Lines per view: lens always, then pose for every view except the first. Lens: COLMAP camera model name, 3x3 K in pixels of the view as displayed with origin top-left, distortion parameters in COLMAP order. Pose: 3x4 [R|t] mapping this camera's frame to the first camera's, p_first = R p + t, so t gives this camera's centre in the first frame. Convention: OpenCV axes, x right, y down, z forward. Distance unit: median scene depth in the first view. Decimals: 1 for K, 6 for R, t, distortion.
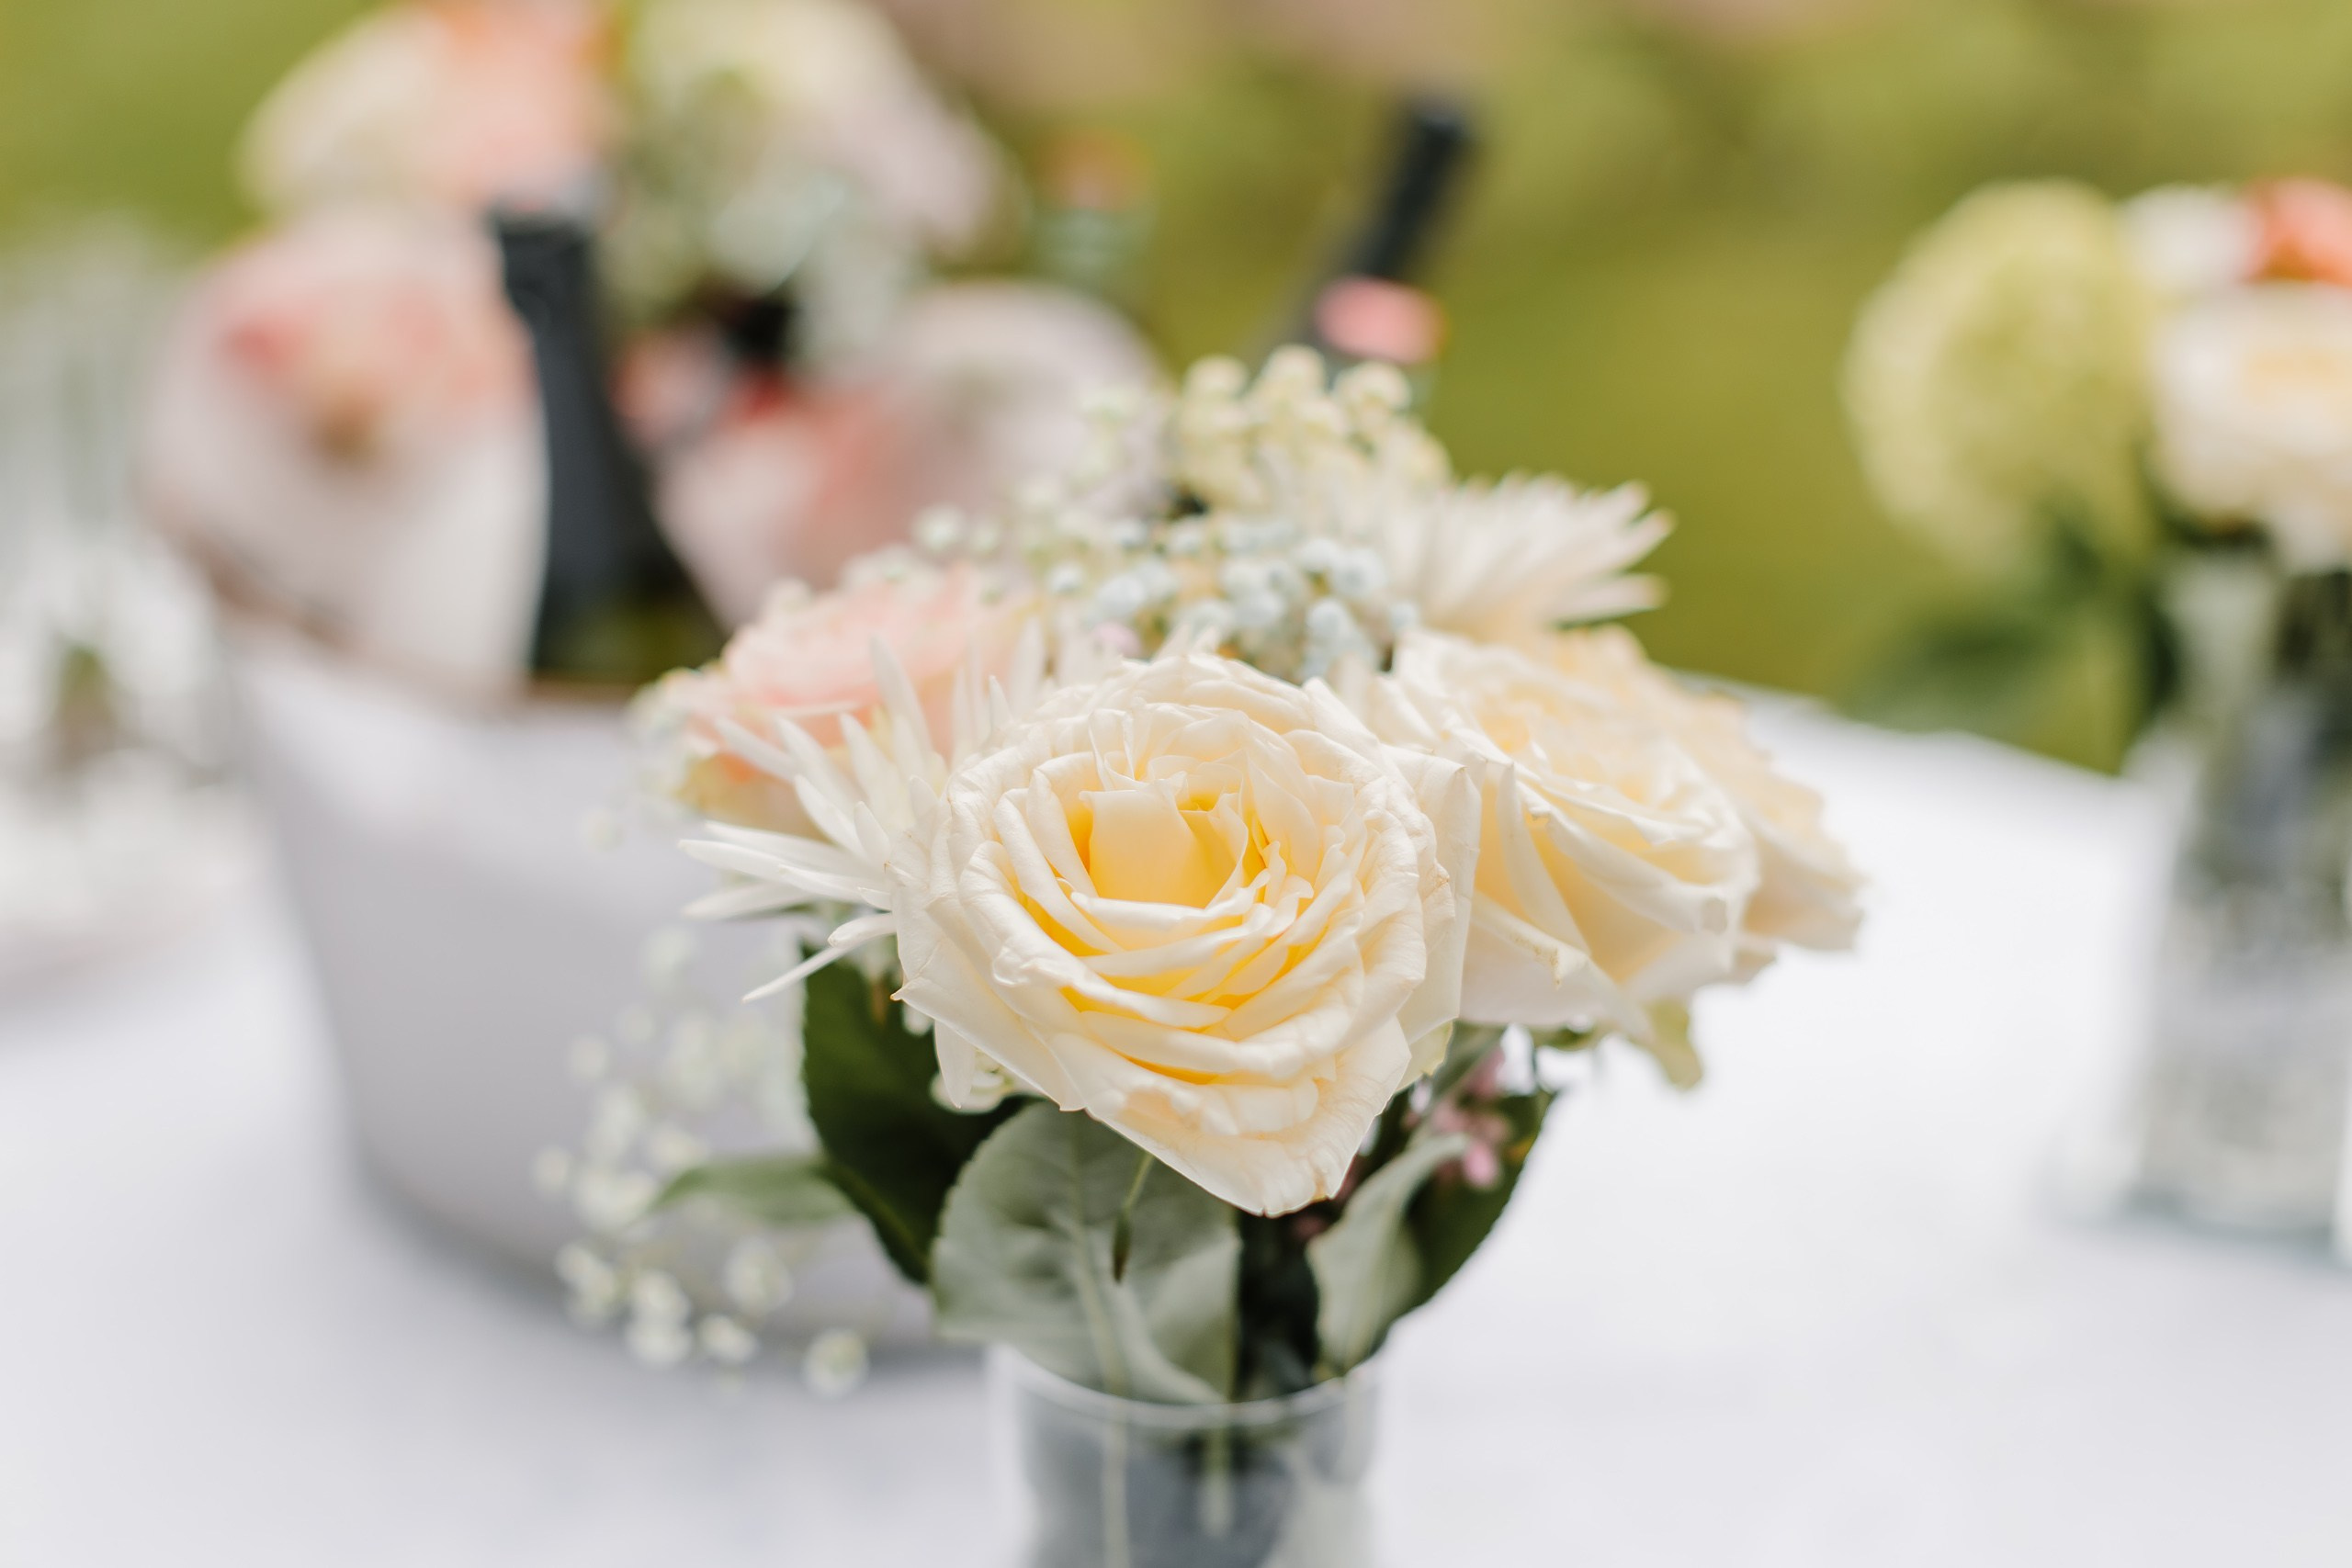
lens RADIAL K [[3347.4, 0, 1176.0], [0, 3347.4, 784.0], [0, 0, 1]] dist [-0.083190, -0.061282]
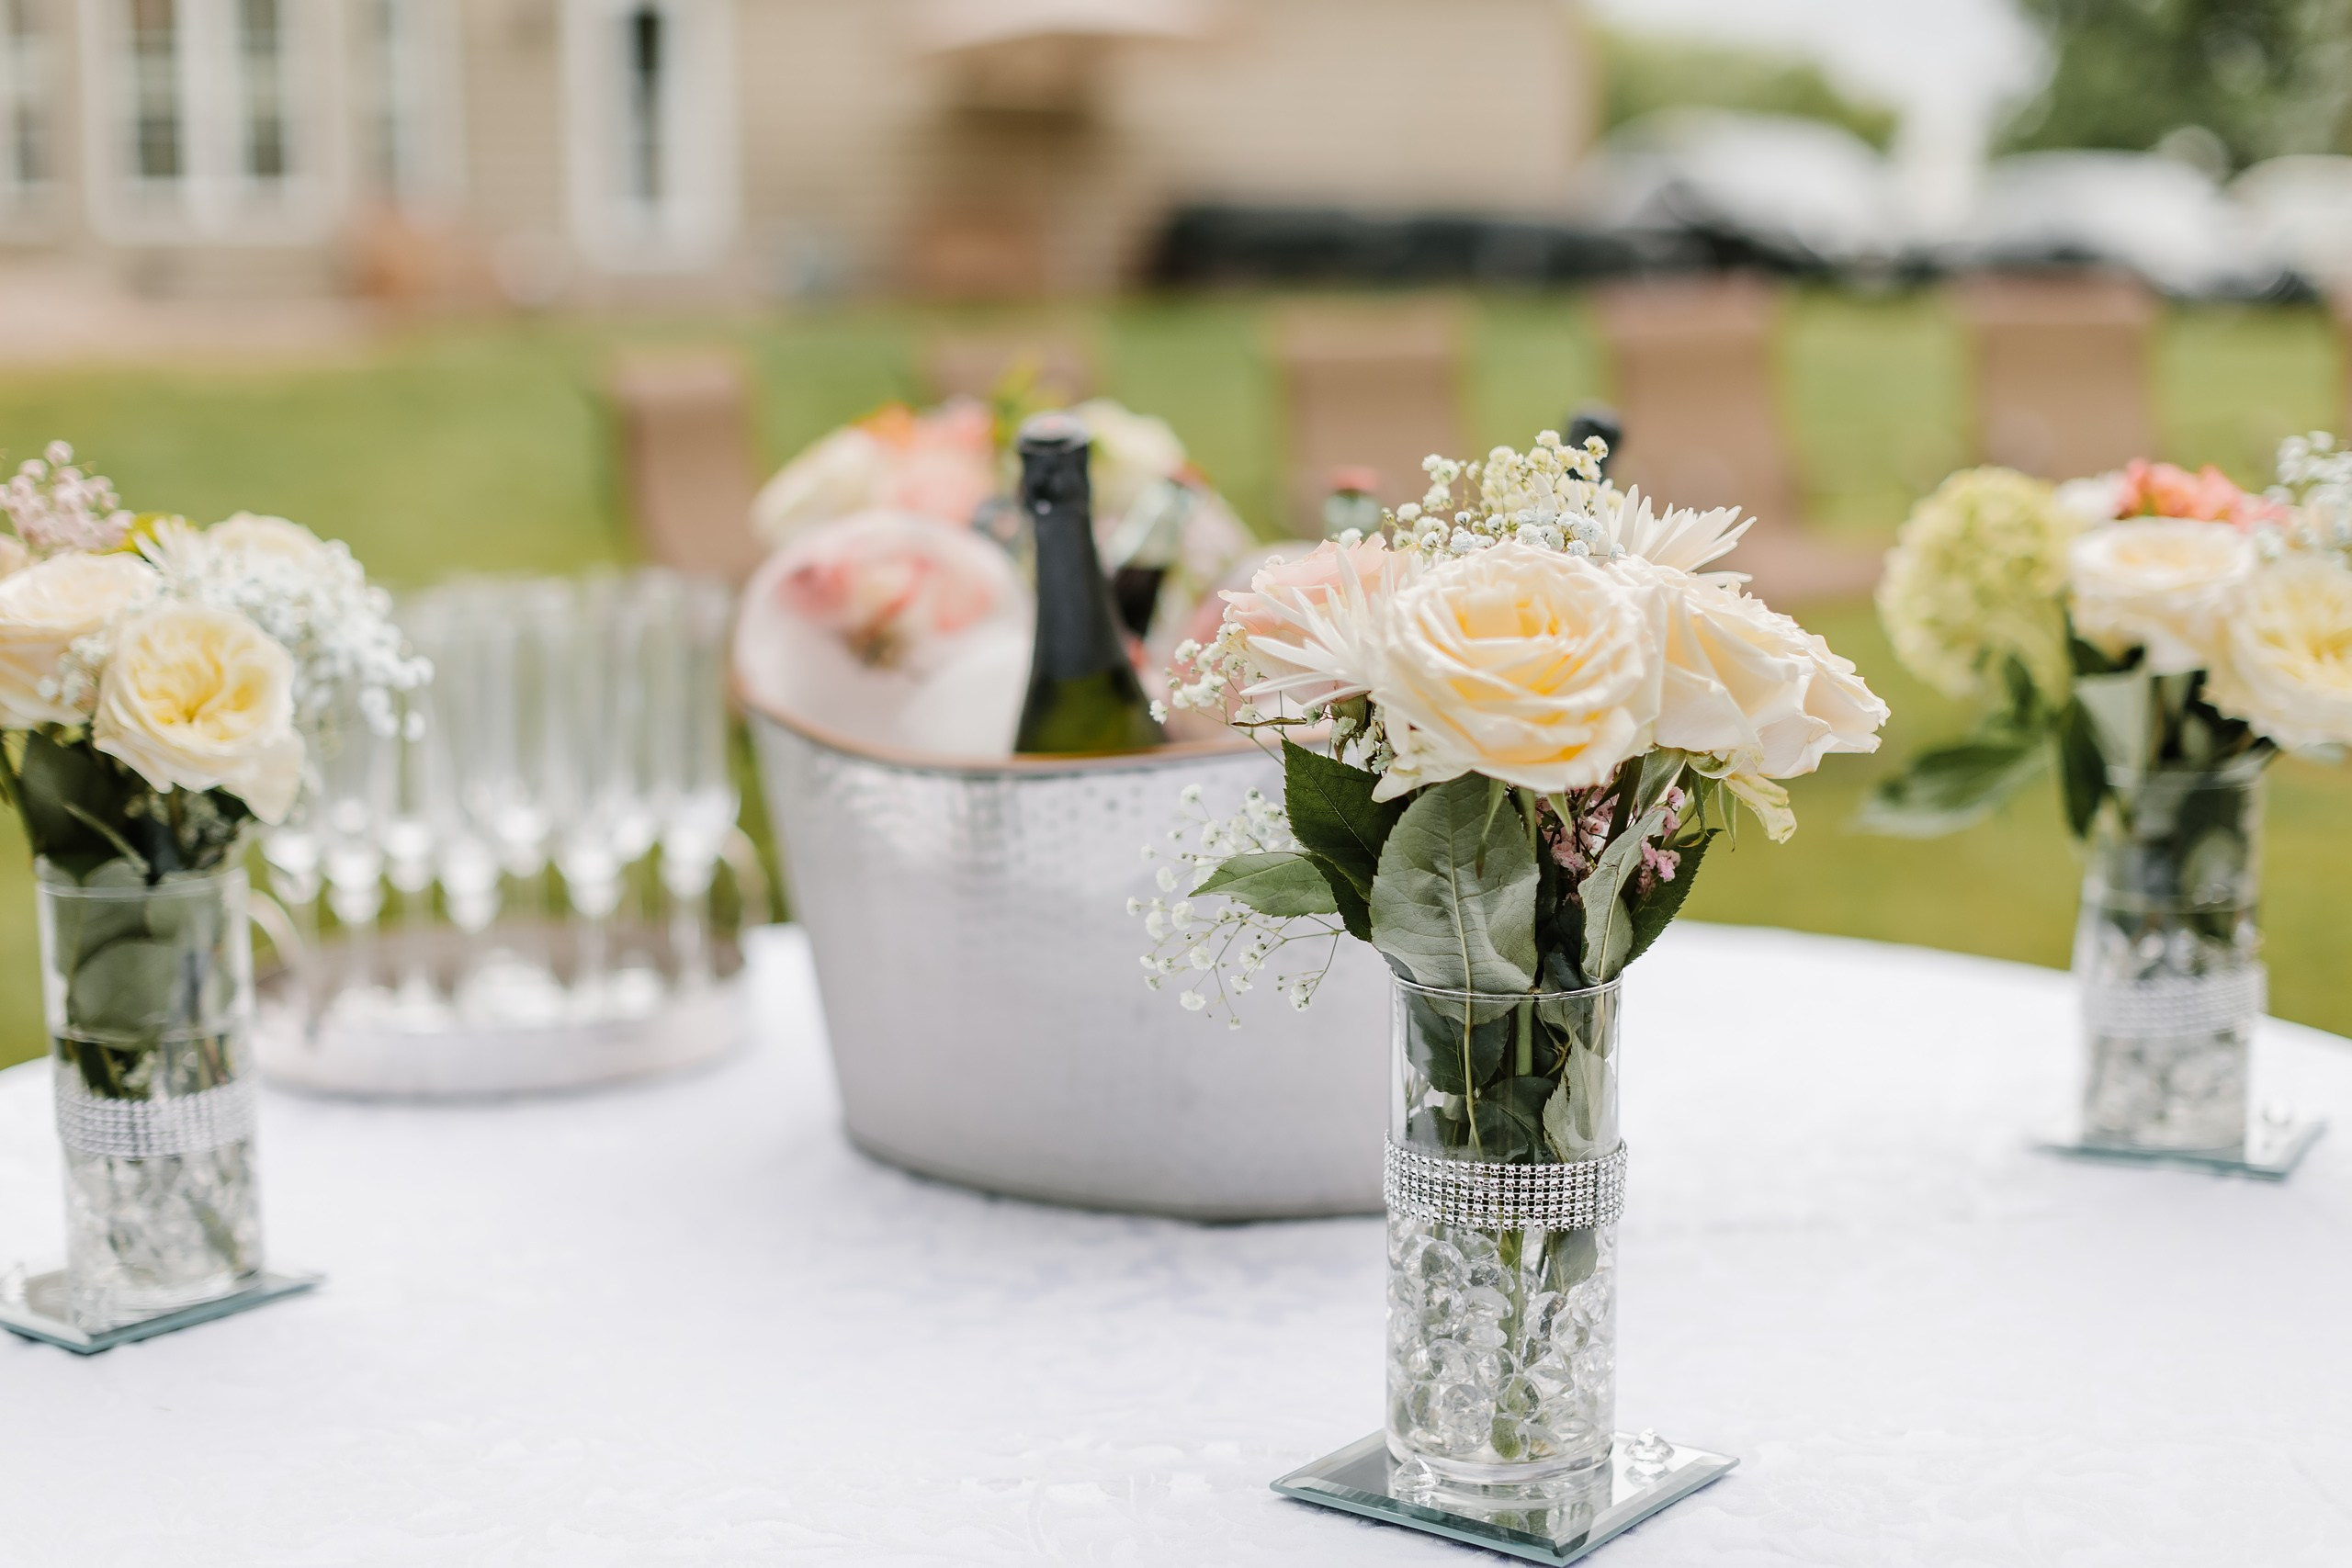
lens RADIAL K [[3347.4, 0, 1176.0], [0, 3347.4, 784.0], [0, 0, 1]] dist [-0.083190, -0.061282]
pose [[0.999741, -0.011897, -0.019402, -0.144538], [0.007729, 0.979308, -0.202229, 0.457290], [0.021407, 0.202027, 0.979146, -0.805515]]
